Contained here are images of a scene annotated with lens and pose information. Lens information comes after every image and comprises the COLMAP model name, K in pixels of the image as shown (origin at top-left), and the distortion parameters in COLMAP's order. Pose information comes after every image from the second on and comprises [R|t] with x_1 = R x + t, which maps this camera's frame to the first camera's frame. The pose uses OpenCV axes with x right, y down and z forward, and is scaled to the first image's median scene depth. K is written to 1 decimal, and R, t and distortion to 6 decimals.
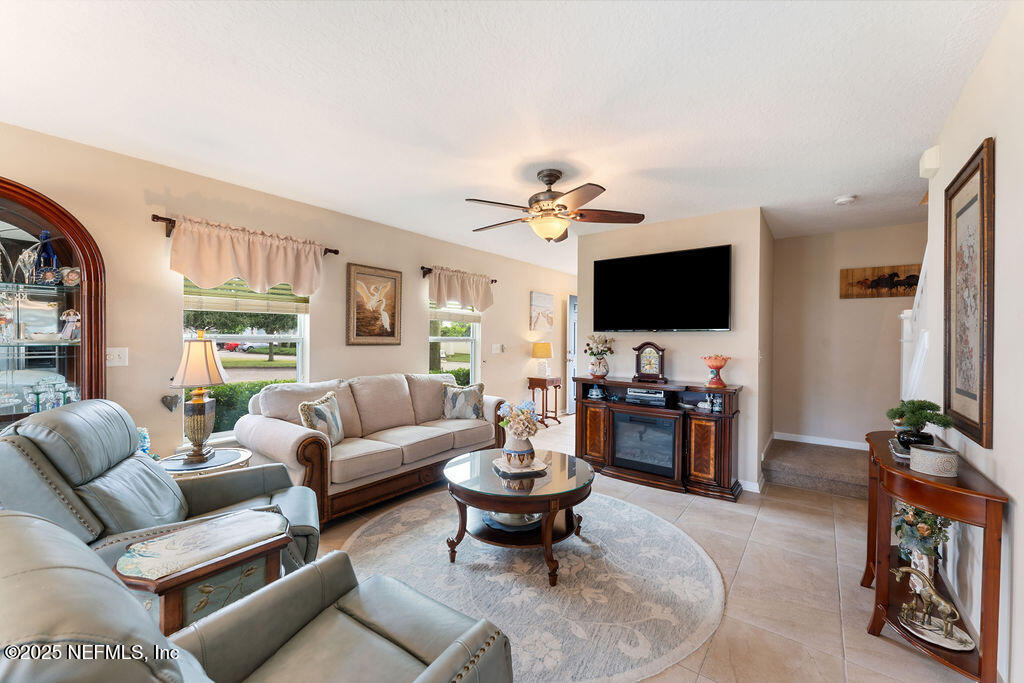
lens RADIAL K [[418.4, 0, 511.6], [0, 418.4, 343.9], [0, 0, 1]] dist [-0.001139, -0.000100]
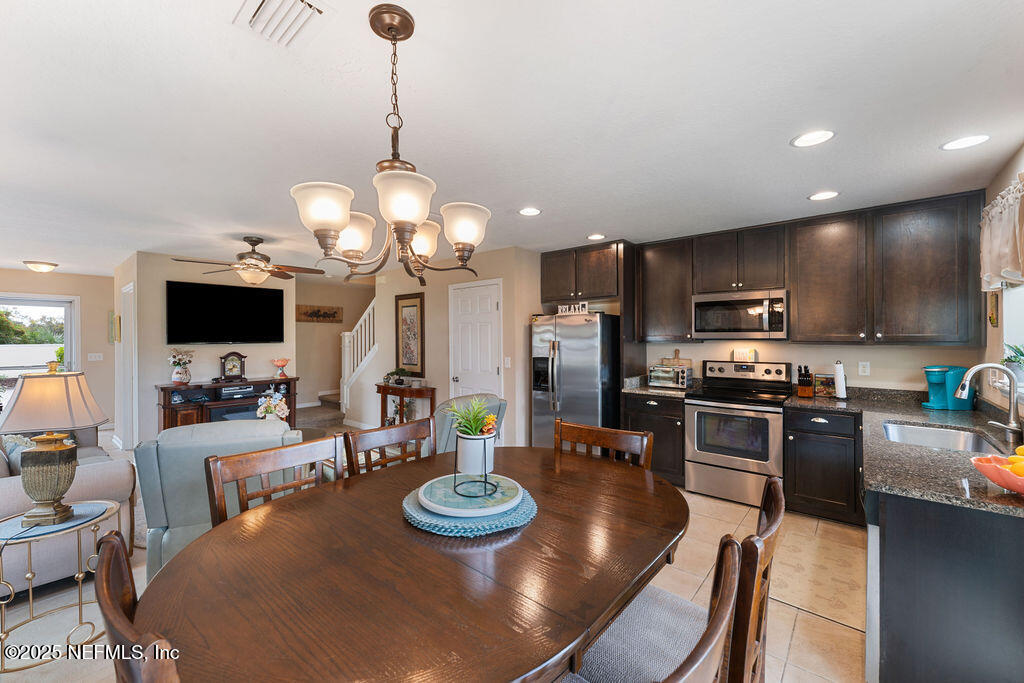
lens RADIAL K [[418.4, 0, 510.8], [0, 418.4, 339.2], [0, 0, 1]] dist [-0.001139, -0.000100]
pose [[0.060167, -0.011043, 0.998127, -0.956102], [0.009828, 0.999897, 0.010471, -0.050855], [-0.998140, 0.009180, 0.060269, 0.026178]]
